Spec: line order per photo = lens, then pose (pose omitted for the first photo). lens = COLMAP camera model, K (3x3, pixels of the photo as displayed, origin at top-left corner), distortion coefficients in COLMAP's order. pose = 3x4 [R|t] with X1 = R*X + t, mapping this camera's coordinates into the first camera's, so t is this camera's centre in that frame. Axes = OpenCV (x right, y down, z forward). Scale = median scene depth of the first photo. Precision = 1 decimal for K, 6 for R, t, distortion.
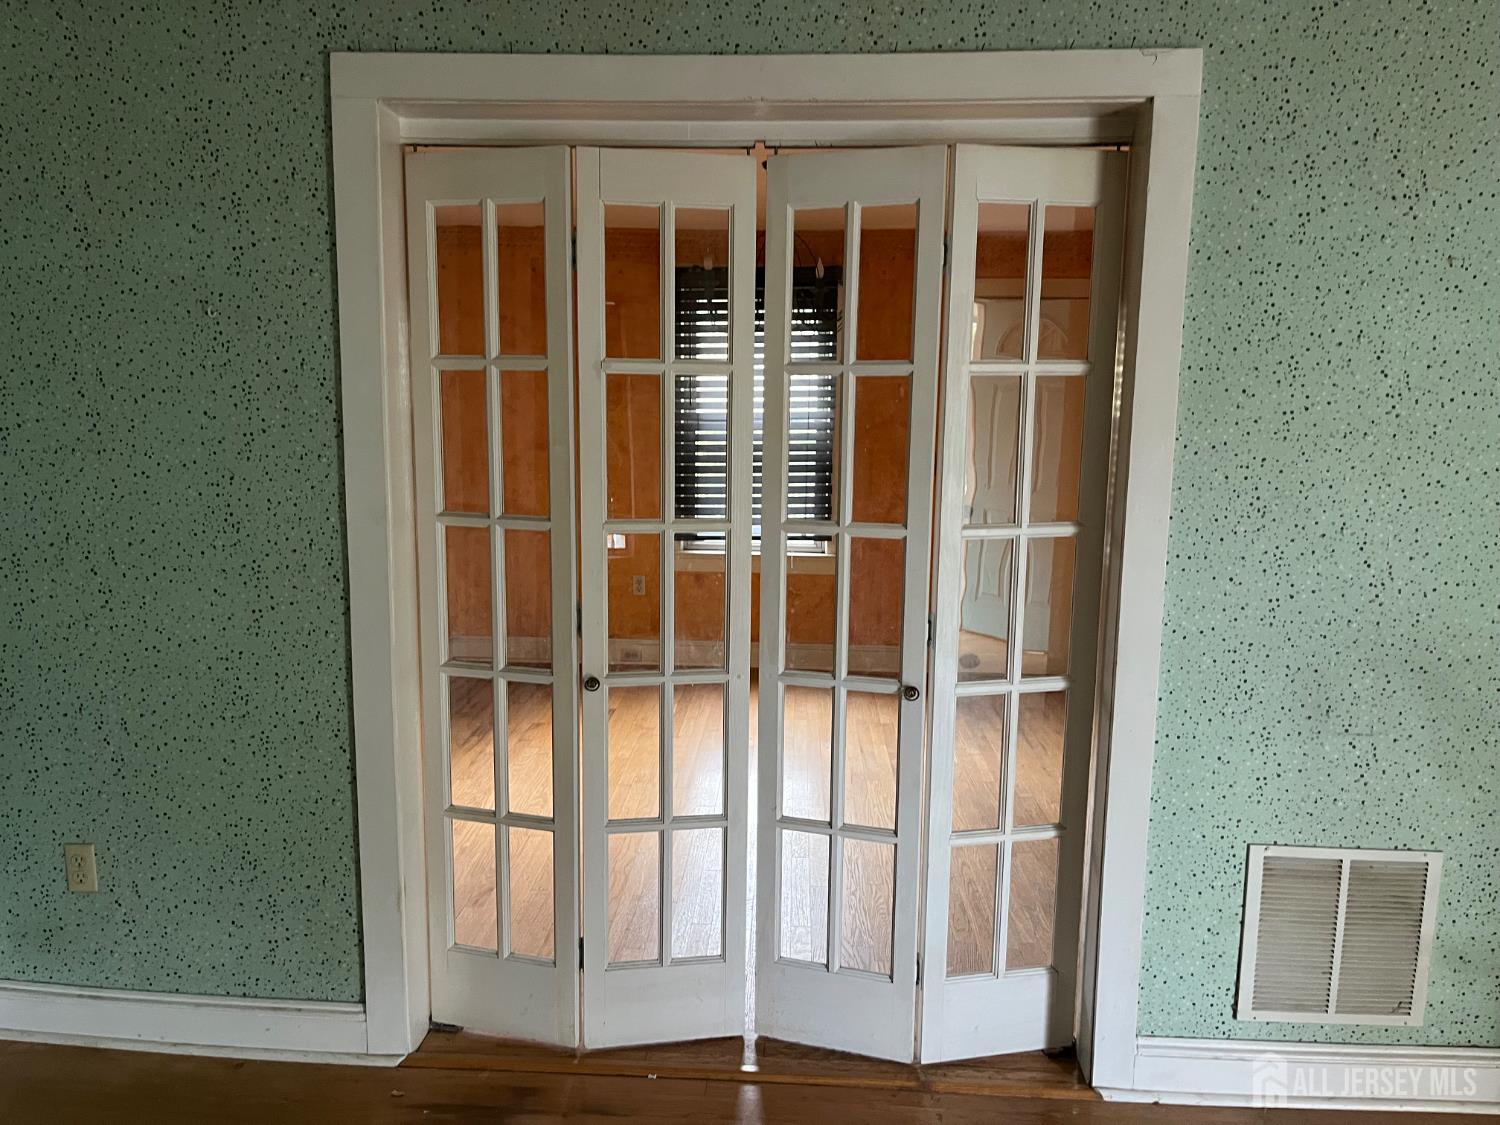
lens RADIAL K [[1130.8, 0, 744.2], [0, 1130.8, 568.0], [0, 0, 1]] dist [0.060752, -0.090456]
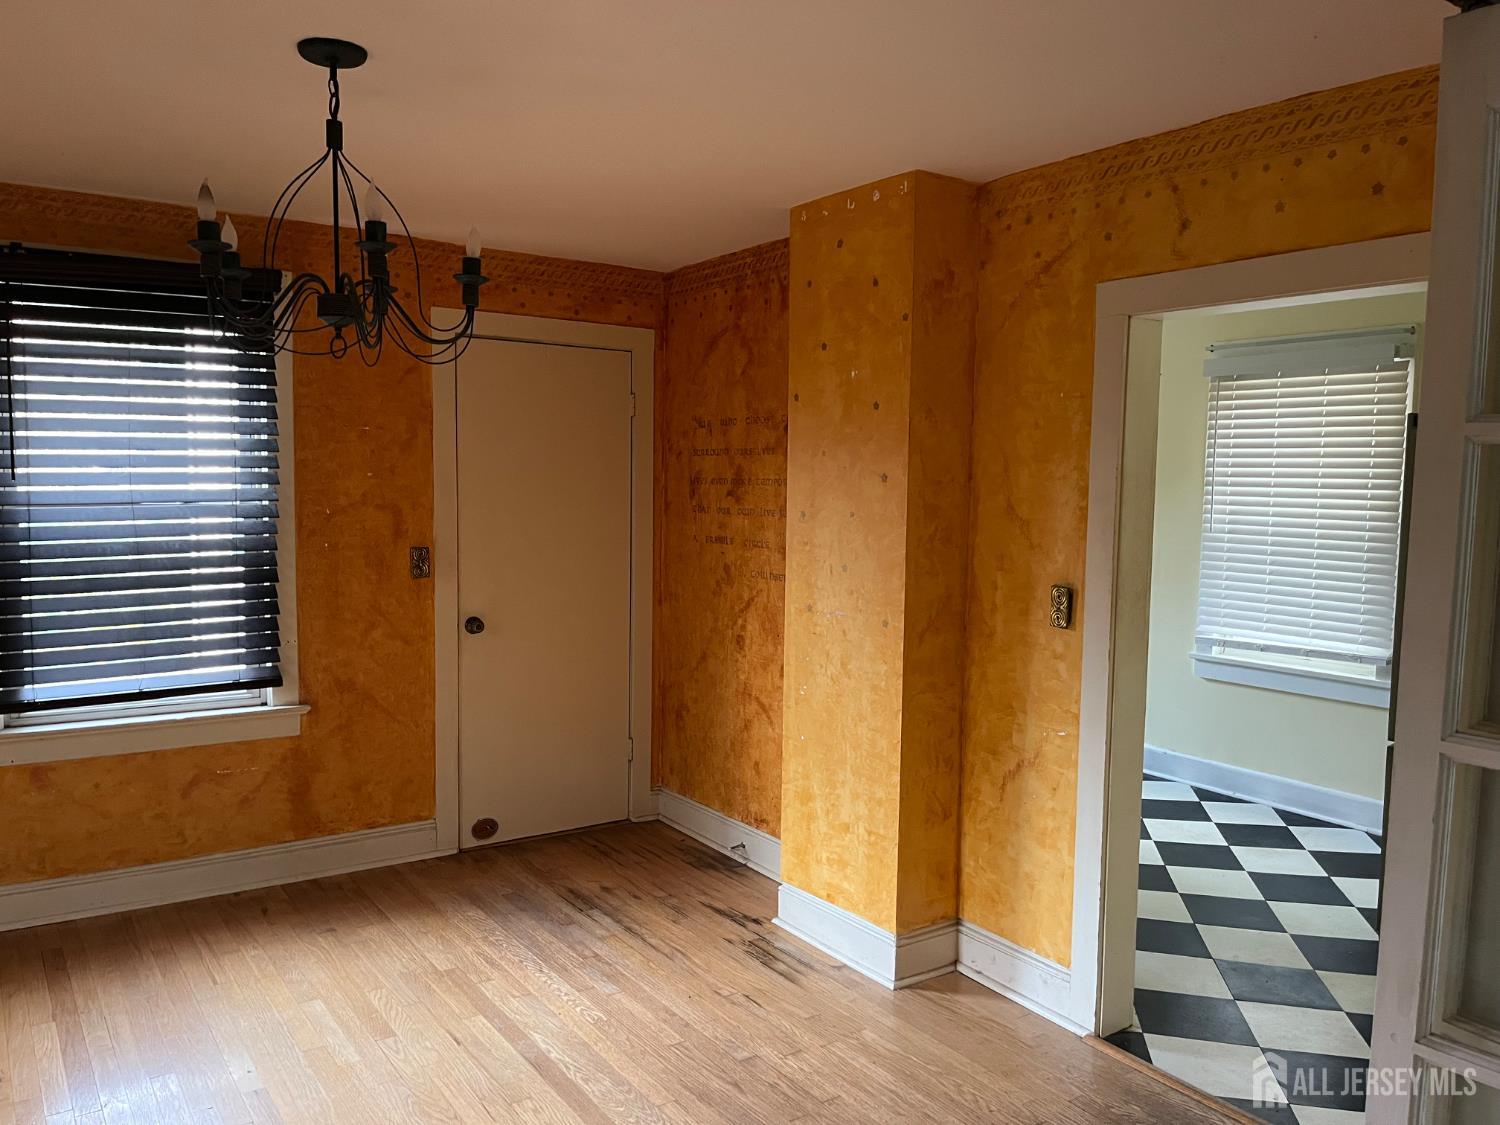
lens RADIAL K [[1130.8, 0, 743.4], [0, 1130.8, 573.1], [0, 0, 1]] dist [0.060752, -0.090456]
pose [[0.787857, -0.049965, 0.613829, -0.274575], [0.083596, 0.996155, -0.026212, -0.120685], [-0.610159, 0.071965, 0.789004, 0.773930]]
